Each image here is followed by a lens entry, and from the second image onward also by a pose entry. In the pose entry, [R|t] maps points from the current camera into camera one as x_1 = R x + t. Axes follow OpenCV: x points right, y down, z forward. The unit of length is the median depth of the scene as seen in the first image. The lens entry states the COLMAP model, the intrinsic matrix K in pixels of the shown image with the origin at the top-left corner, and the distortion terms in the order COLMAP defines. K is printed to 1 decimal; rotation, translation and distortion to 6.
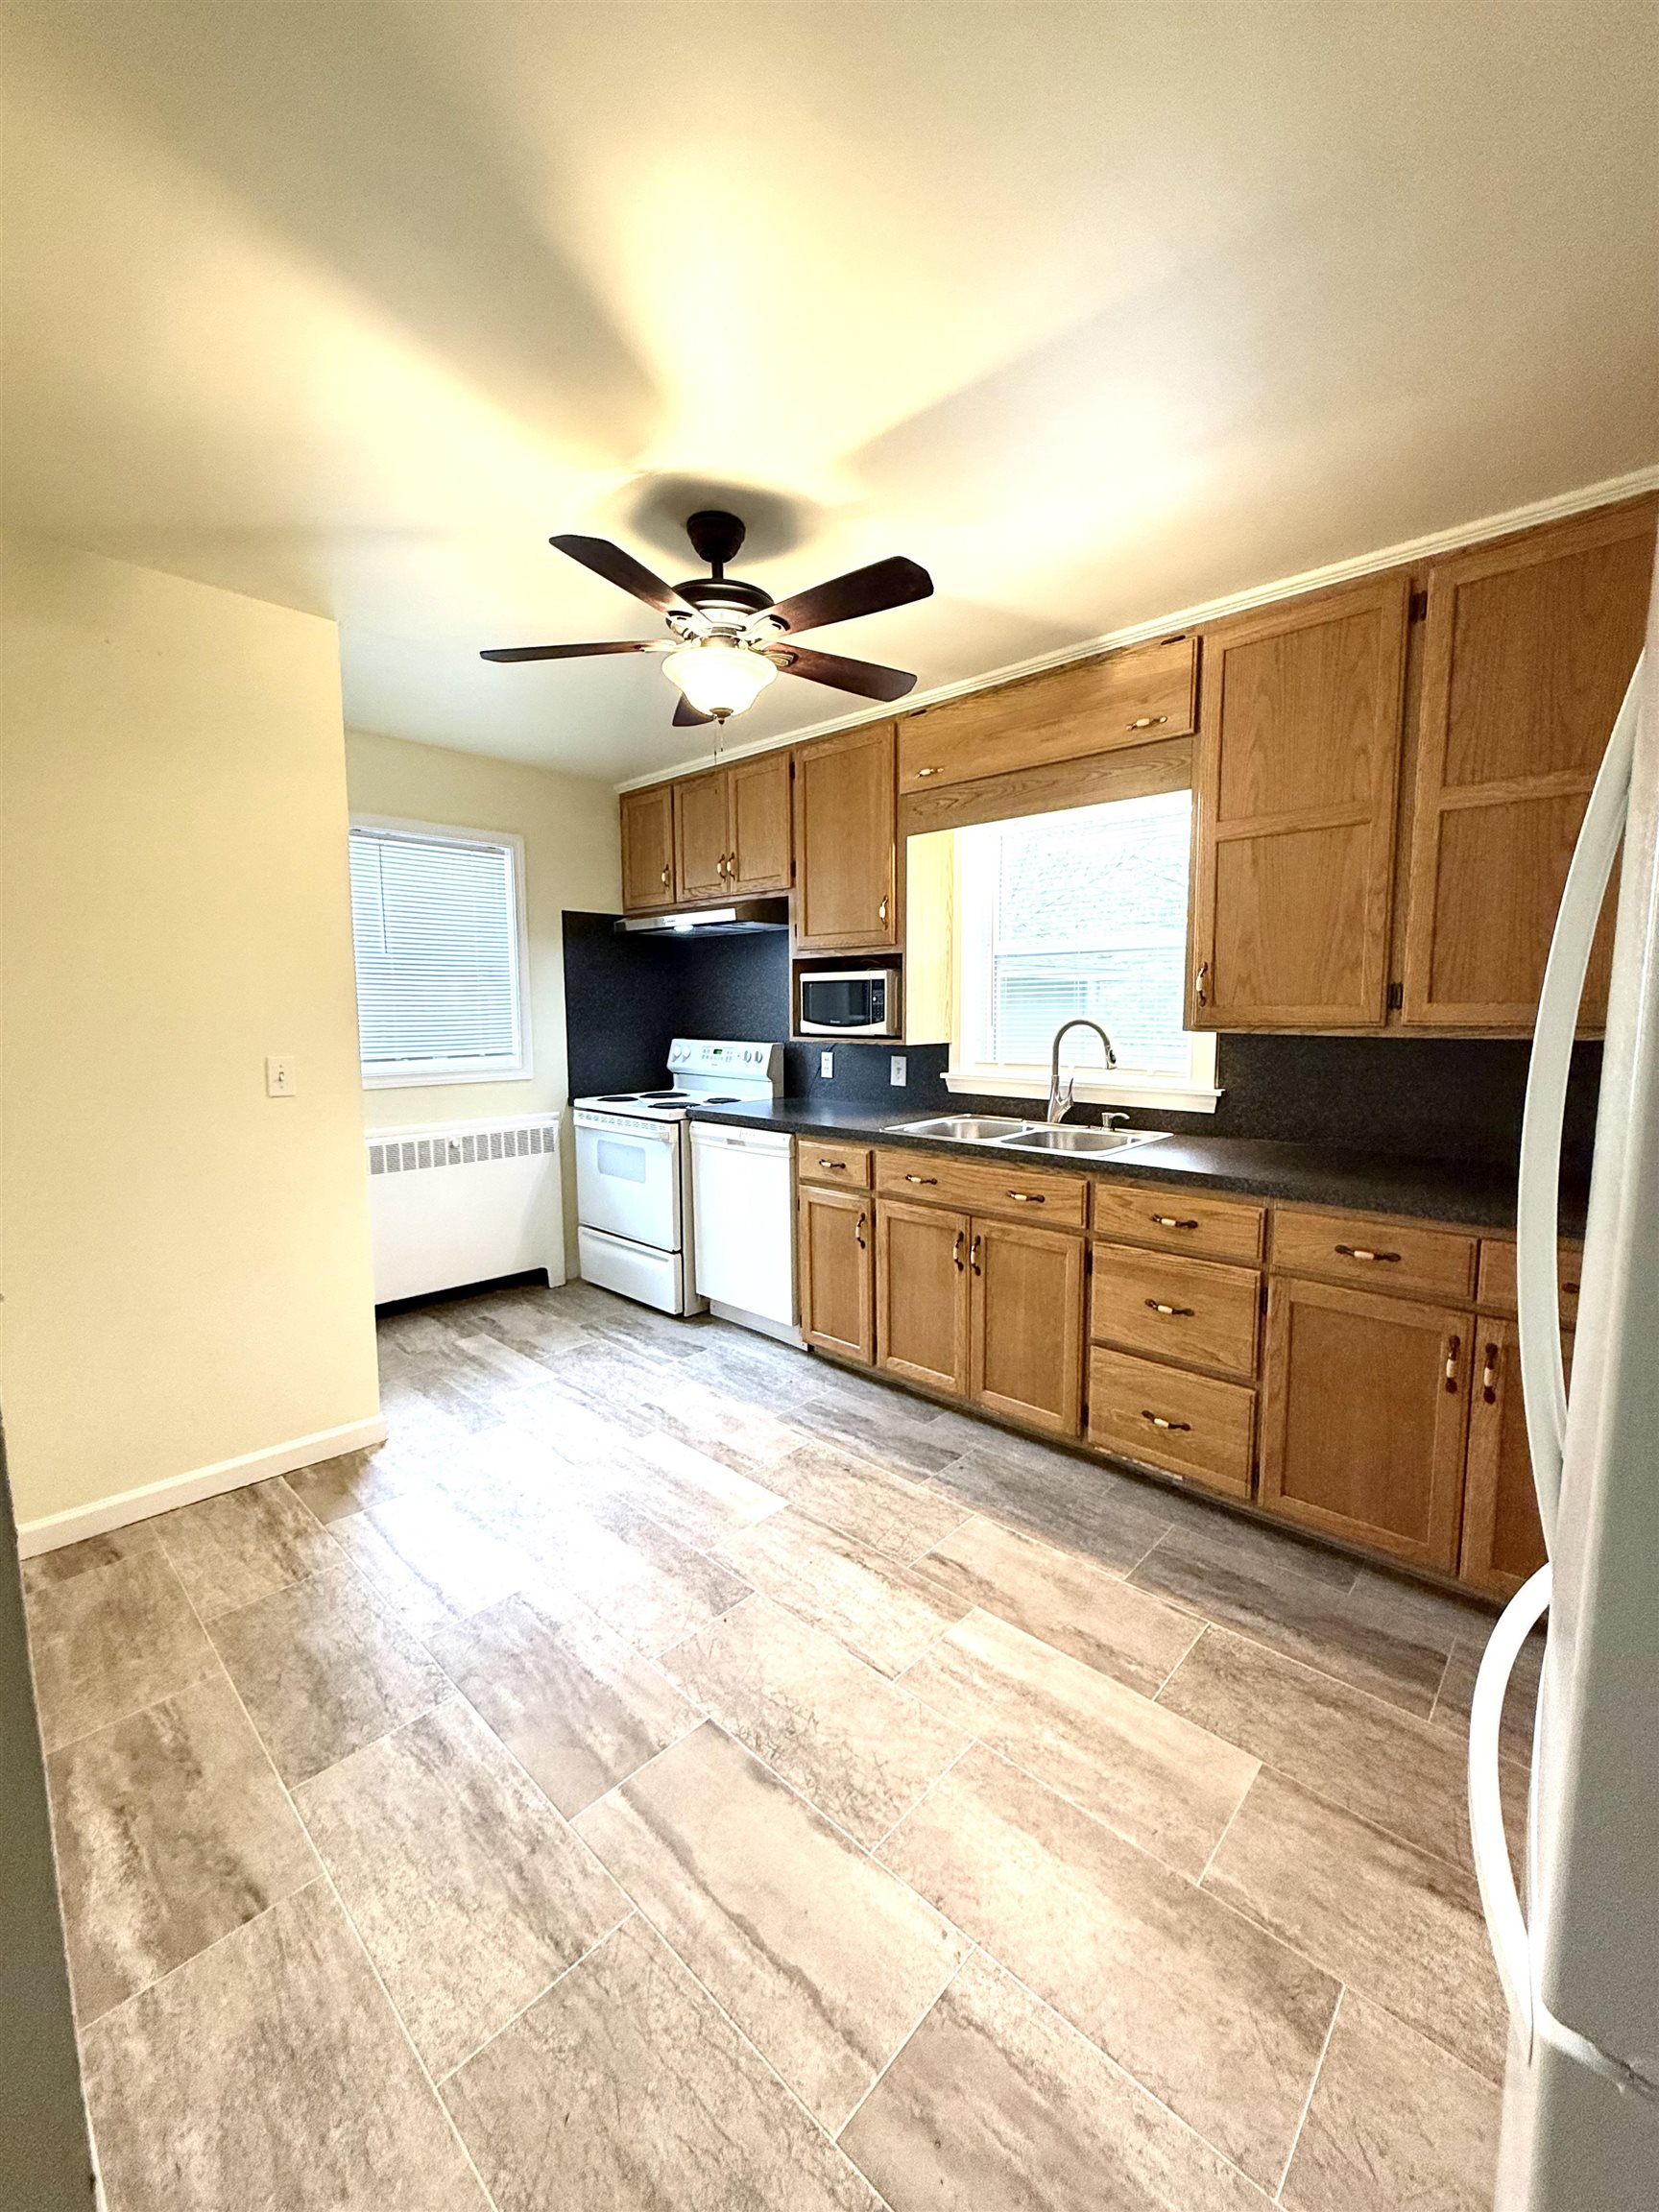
lens RADIAL K [[895.8, 0, 829.5], [0, 895.8, 1106.0], [0, 0, 1]] dist [0.009843, -0.000173]
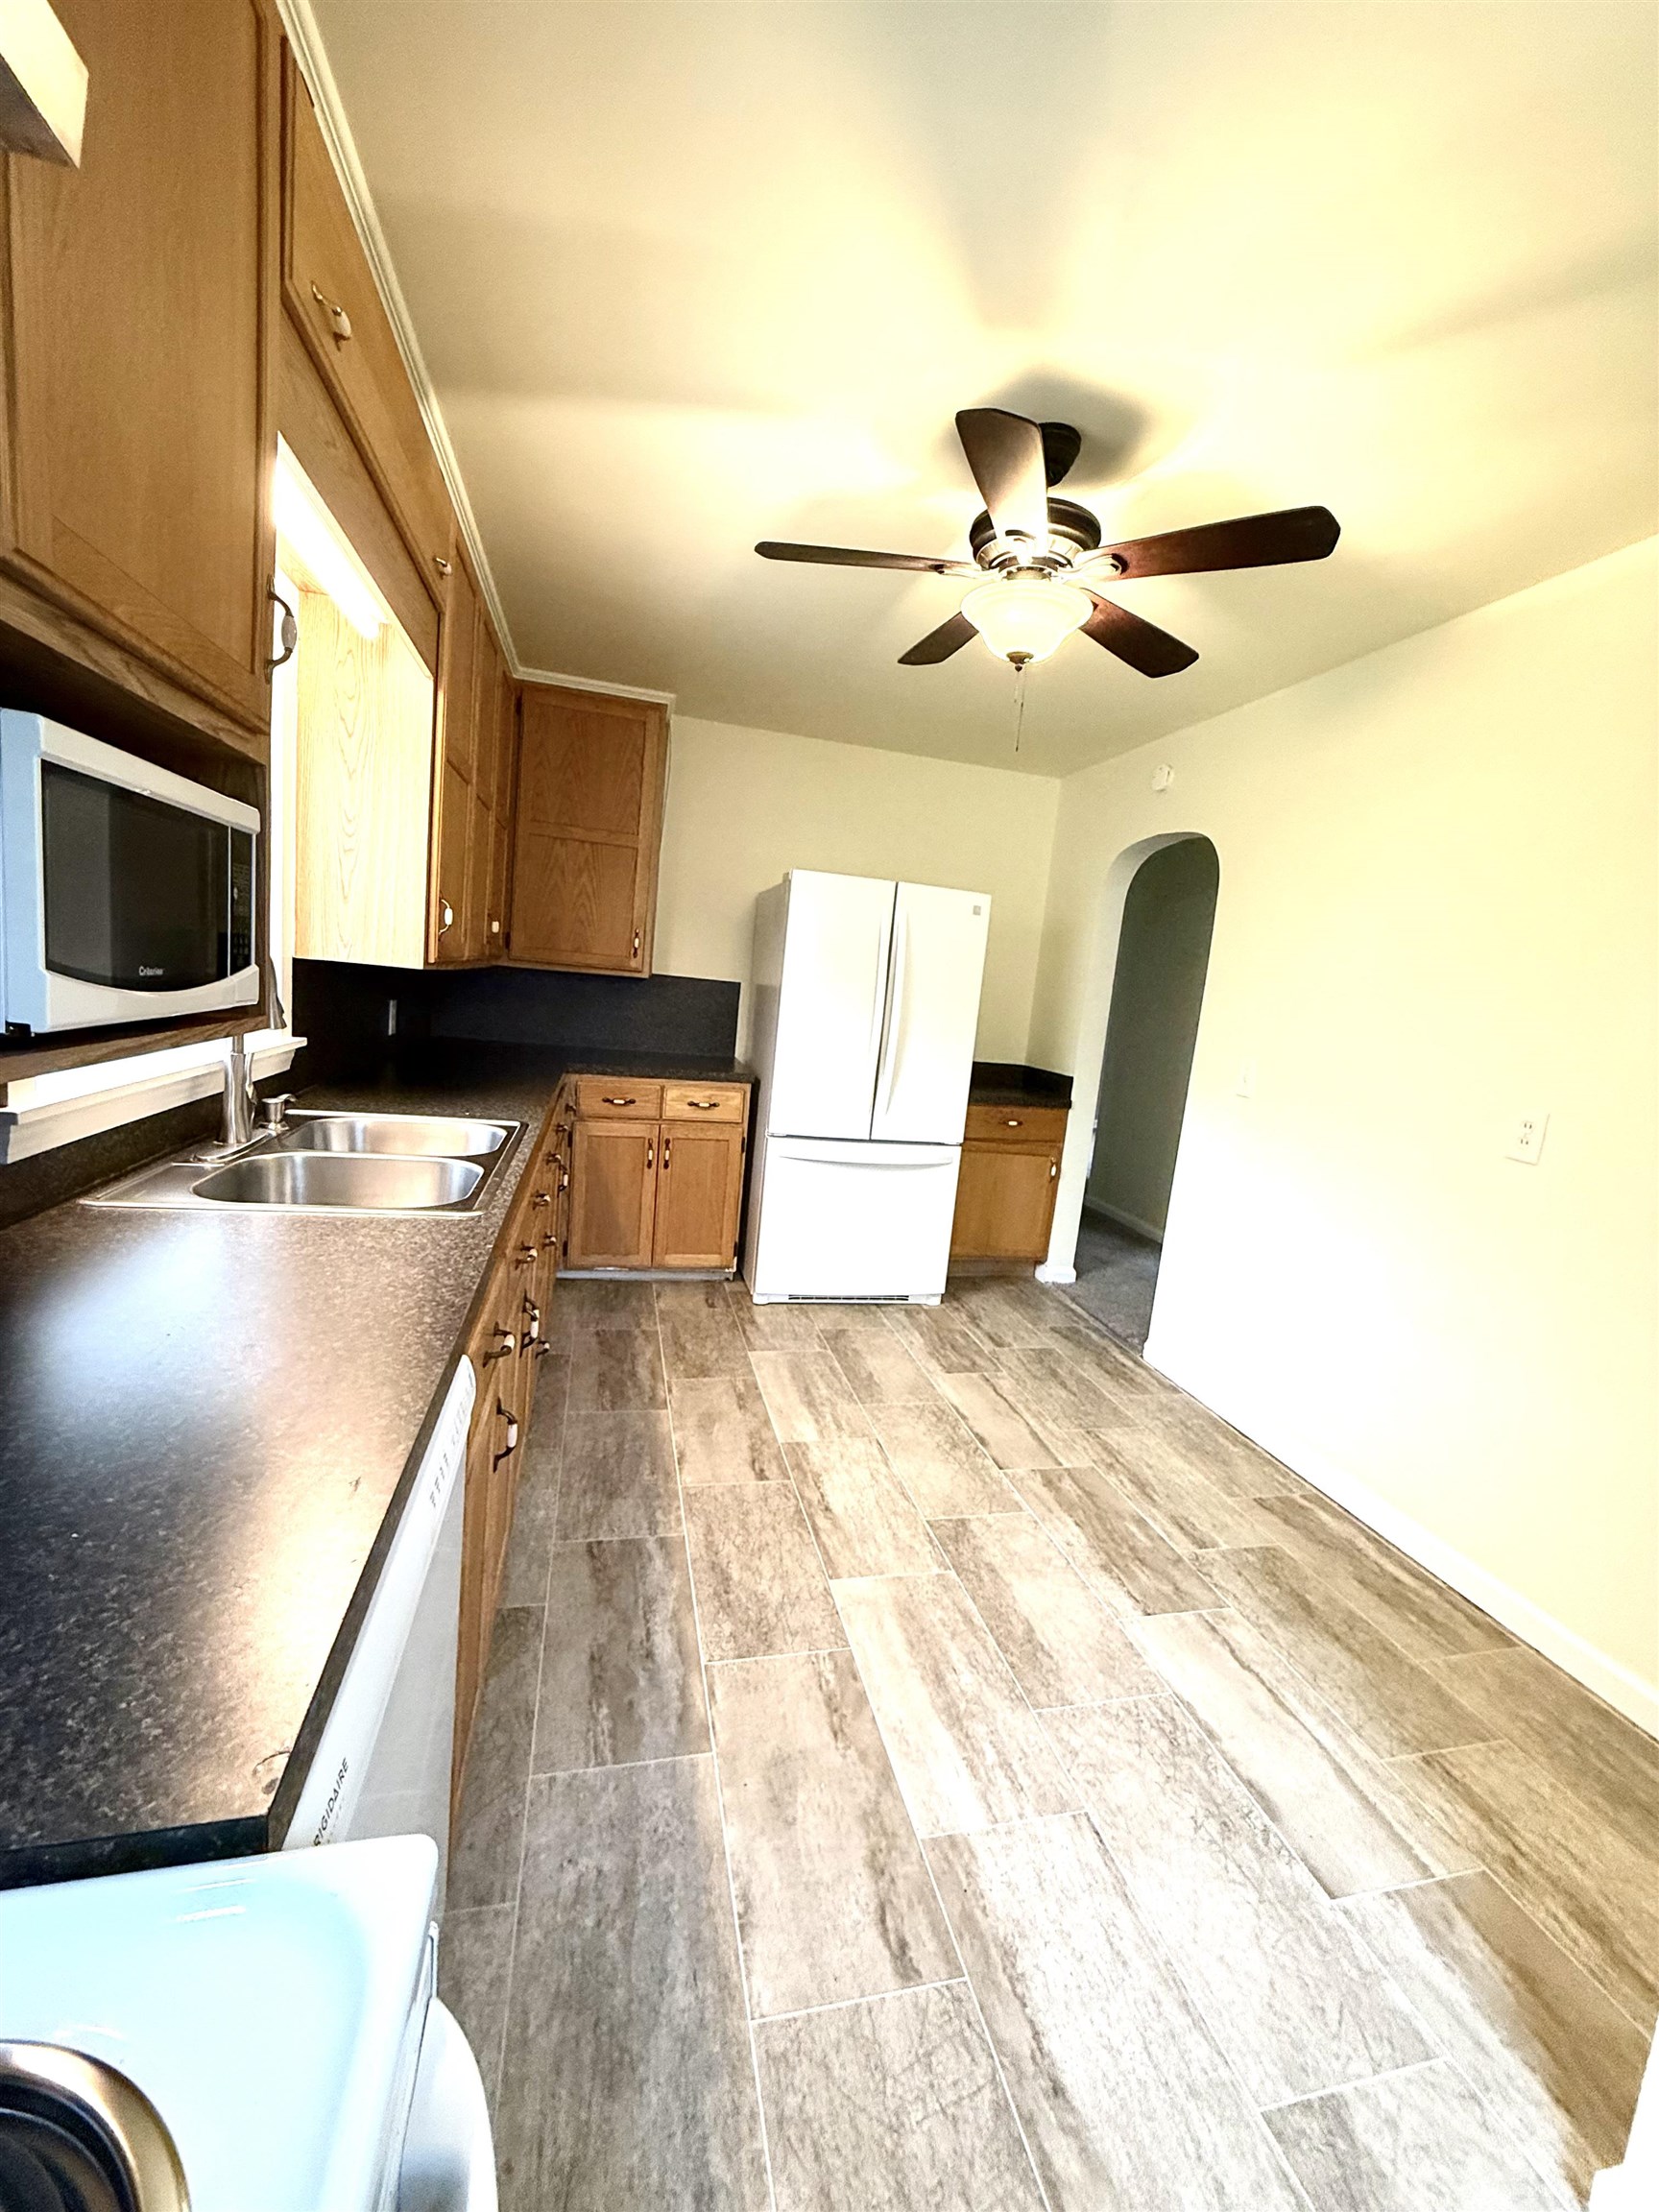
lens RADIAL K [[895.8, 0, 829.5], [0, 895.8, 1106.0], [0, 0, 1]] dist [0.009843, -0.000173]
pose [[-0.841082, -0.148466, 0.520133, -0.437409], [-0.028802, 0.972522, 0.231022, -0.186899], [-0.540140, 0.179327, -0.822247, 1.706642]]
